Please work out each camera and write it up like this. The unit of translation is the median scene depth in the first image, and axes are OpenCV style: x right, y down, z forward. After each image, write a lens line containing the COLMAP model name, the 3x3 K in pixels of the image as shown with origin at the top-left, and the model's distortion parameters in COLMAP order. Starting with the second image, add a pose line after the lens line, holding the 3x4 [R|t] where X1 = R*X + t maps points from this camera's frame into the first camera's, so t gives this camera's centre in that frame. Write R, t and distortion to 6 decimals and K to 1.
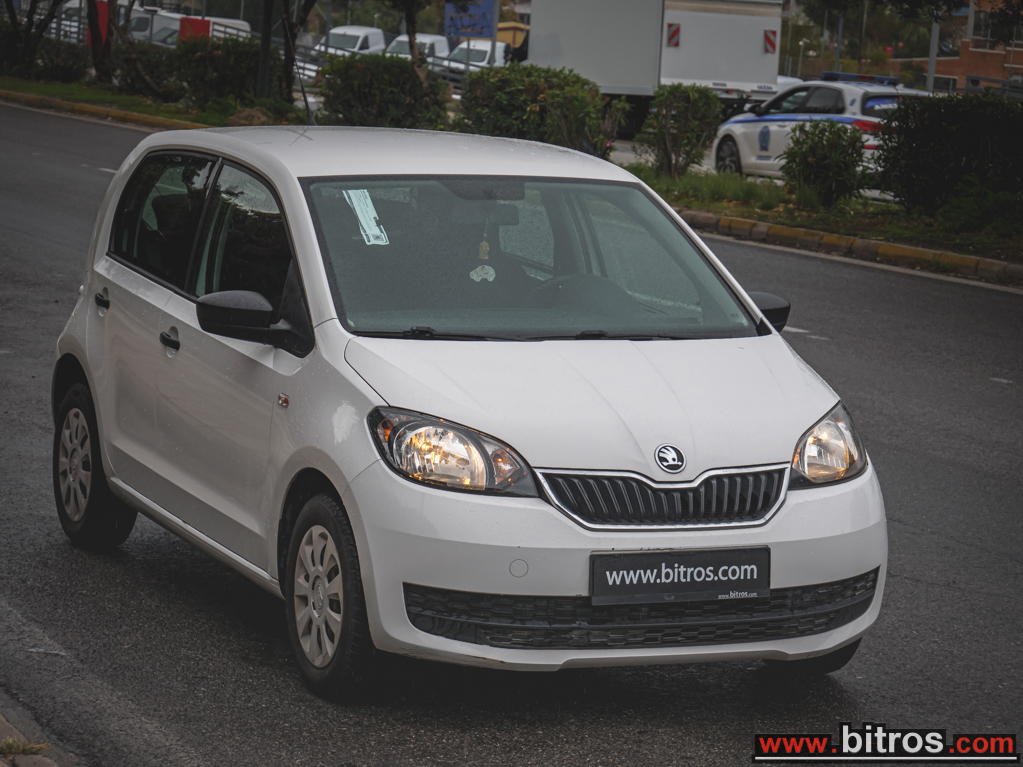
lens RADIAL K [[3365.2, 0, 511.5], [0, 3365.2, 383.5], [0, 0, 1]] dist [-0.328624, 3.669889]
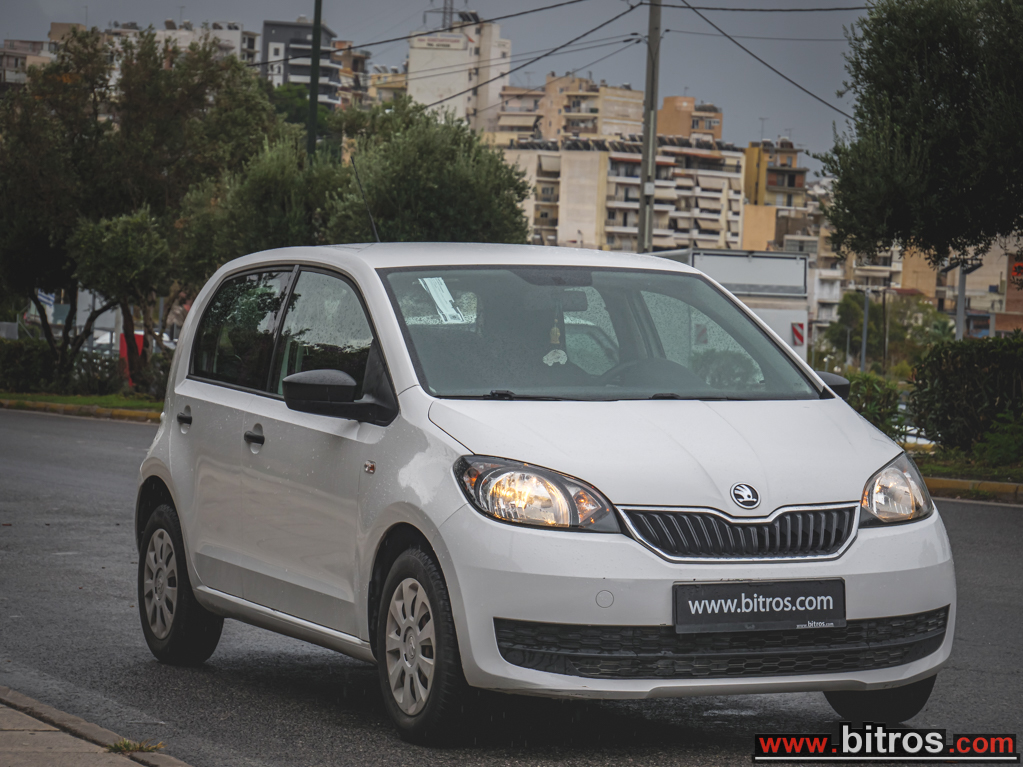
lens RADIAL K [[3365.2, 0, 511.5], [0, 3365.2, 383.5], [0, 0, 1]] dist [-0.328624, 3.669889]
pose [[0.999432, -0.033008, -0.006737, -0.016564], [0.032131, 0.994075, -0.103843, 0.090848], [0.010124, 0.103568, 0.994571, -0.038539]]
